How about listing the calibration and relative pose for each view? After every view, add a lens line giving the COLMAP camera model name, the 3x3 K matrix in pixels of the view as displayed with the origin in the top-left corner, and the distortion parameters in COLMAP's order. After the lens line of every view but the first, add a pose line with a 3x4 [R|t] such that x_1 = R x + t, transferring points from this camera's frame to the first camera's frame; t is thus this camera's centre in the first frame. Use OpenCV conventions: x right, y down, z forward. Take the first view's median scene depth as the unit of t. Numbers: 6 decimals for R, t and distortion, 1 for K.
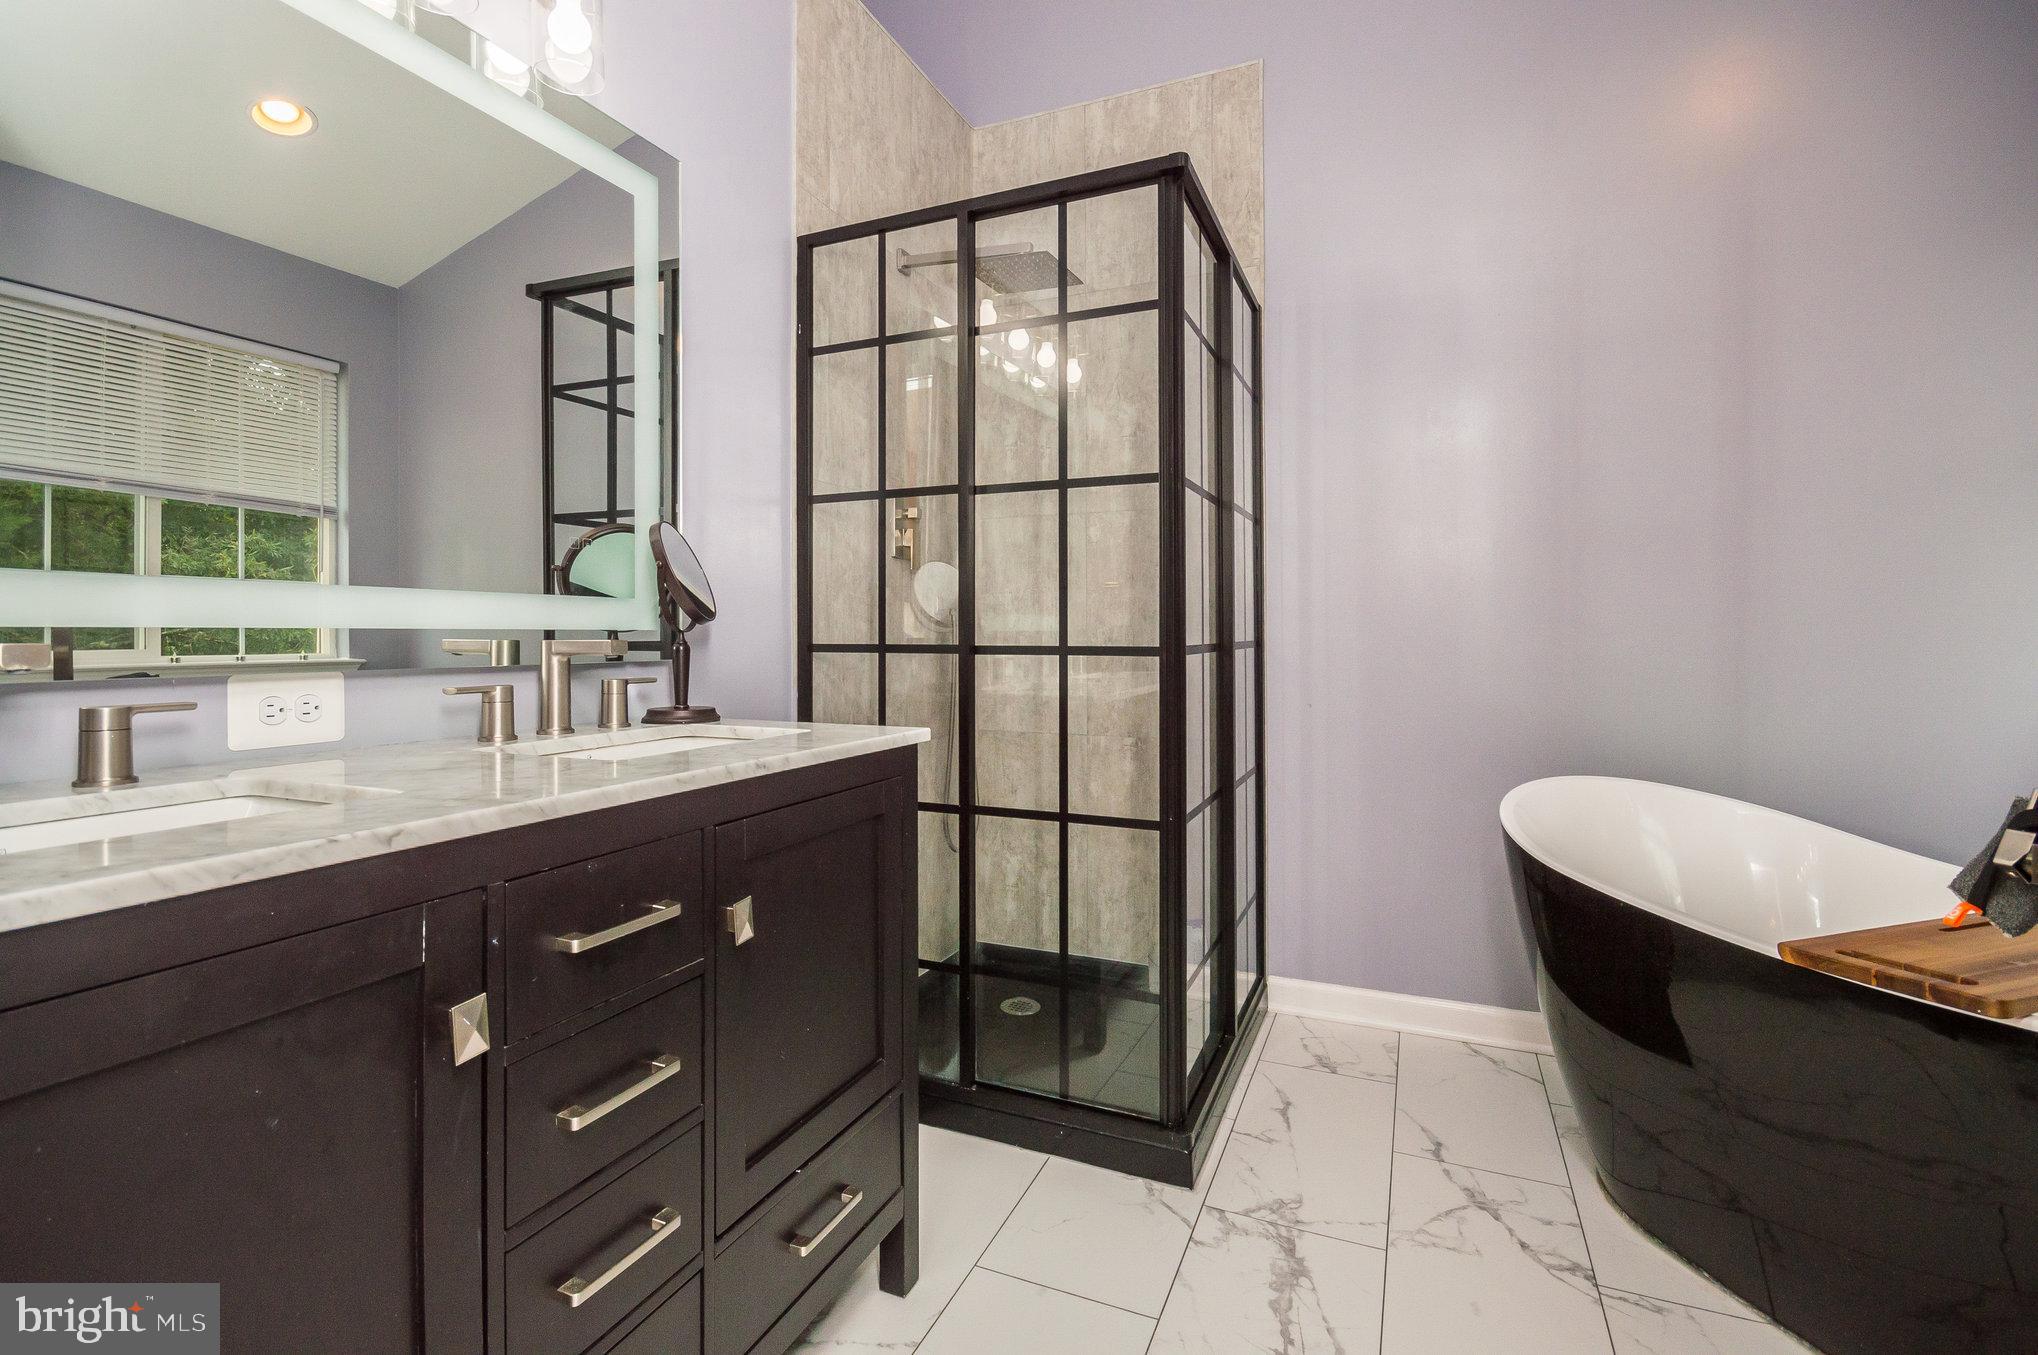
lens RADIAL K [[923.2, 0, 1016.7], [0, 923.2, 662.2], [0, 0, 1]] dist [0.004472, -0.000705]
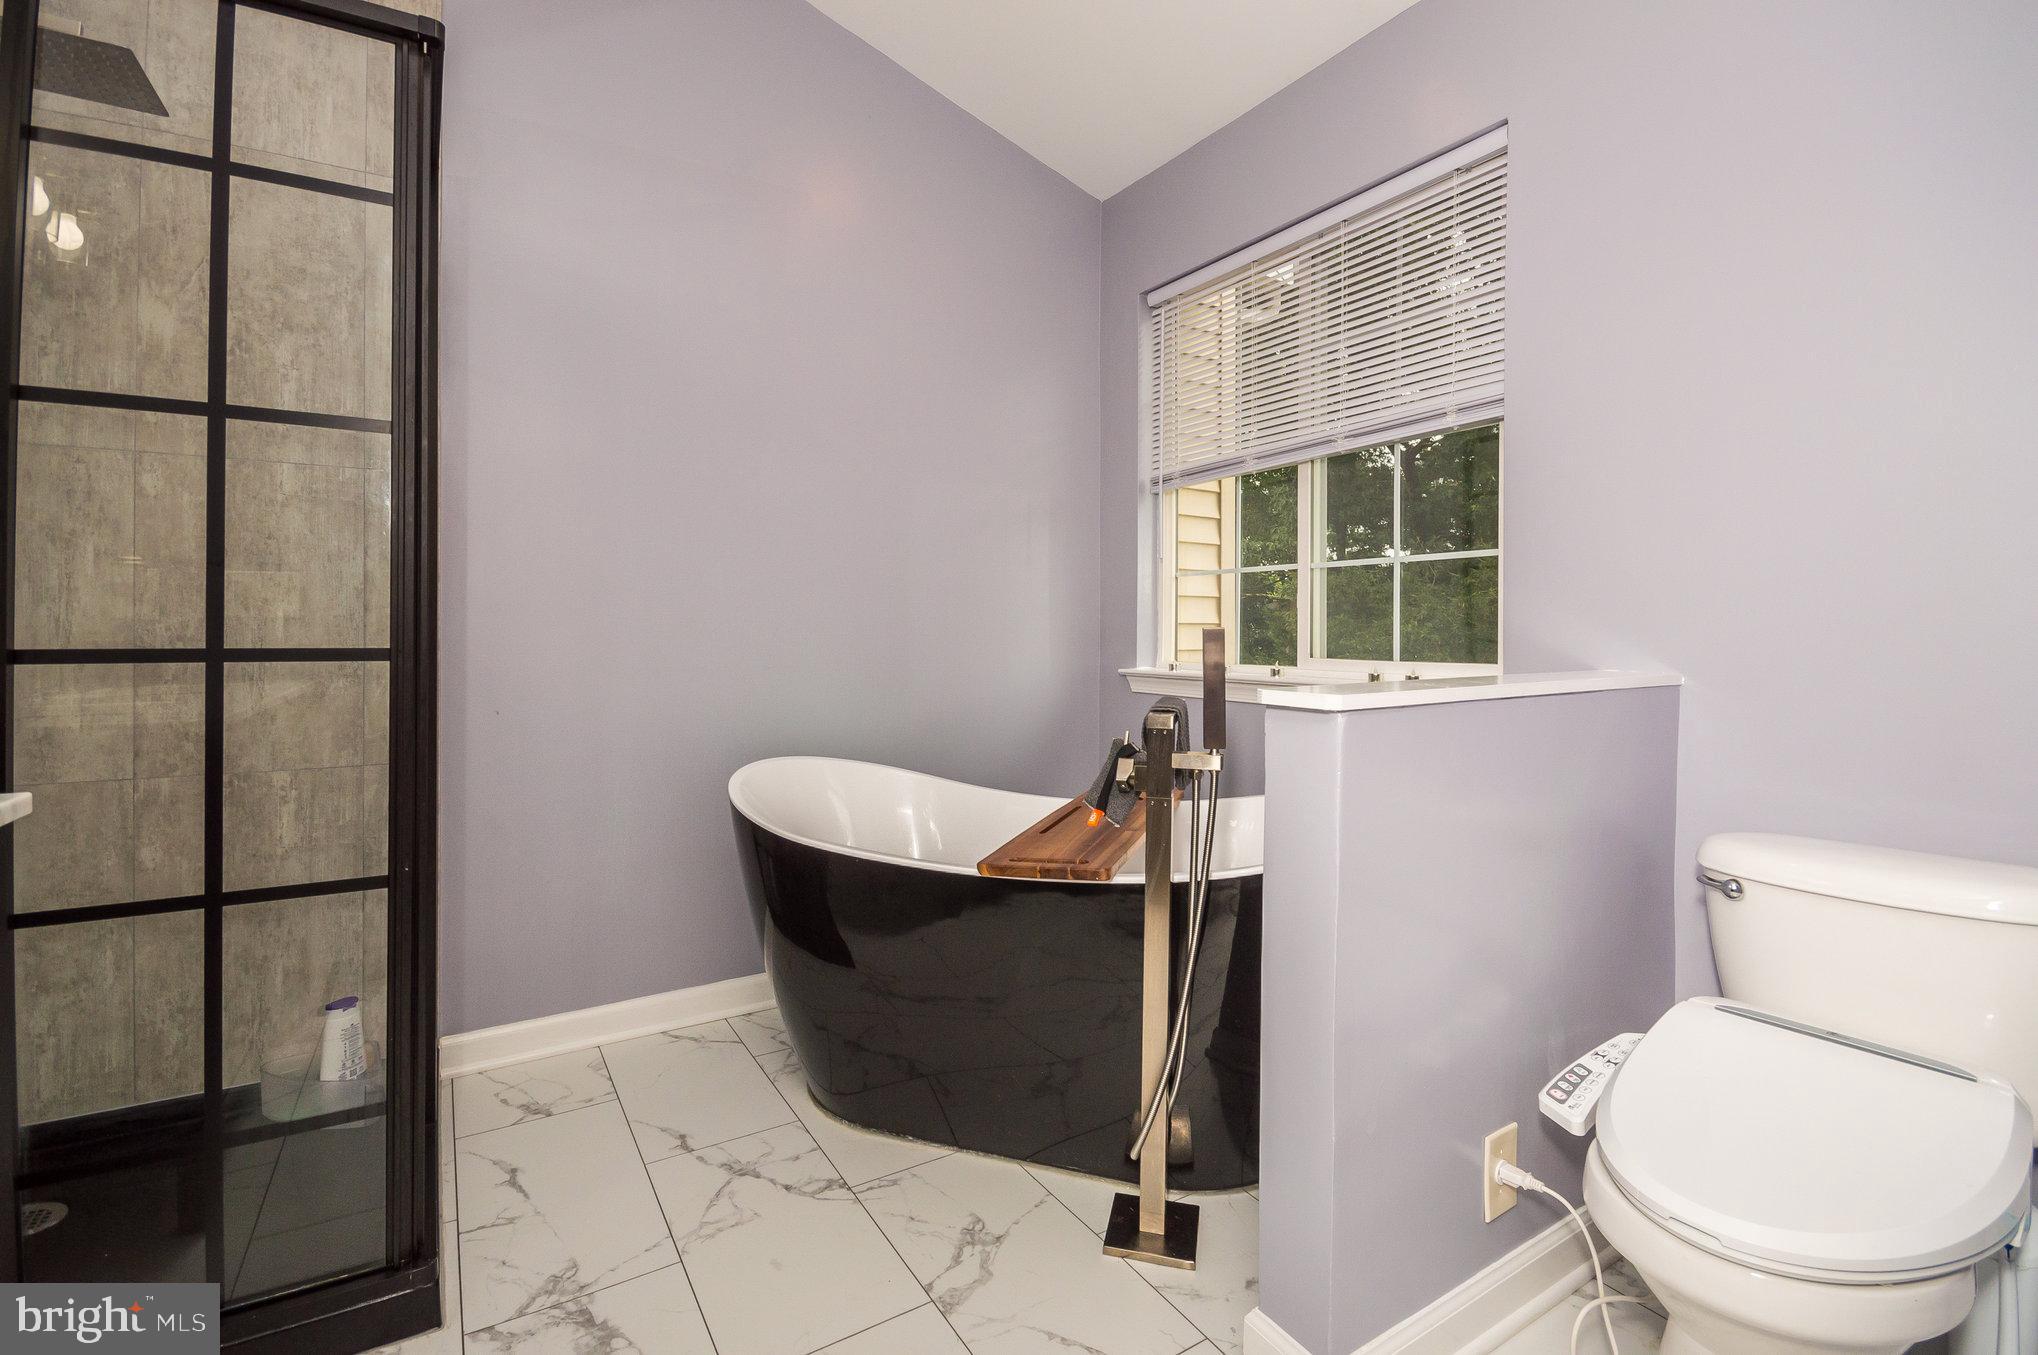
lens RADIAL K [[923.2, 0, 1014.5], [0, 923.2, 657.5], [0, 0, 1]] dist [0.004472, -0.000705]
pose [[0.566468, -0.015310, 0.823942, -0.189295], [0.018384, 0.999813, 0.005938, -0.004000], [-0.823879, 0.011783, 0.566643, 0.137317]]
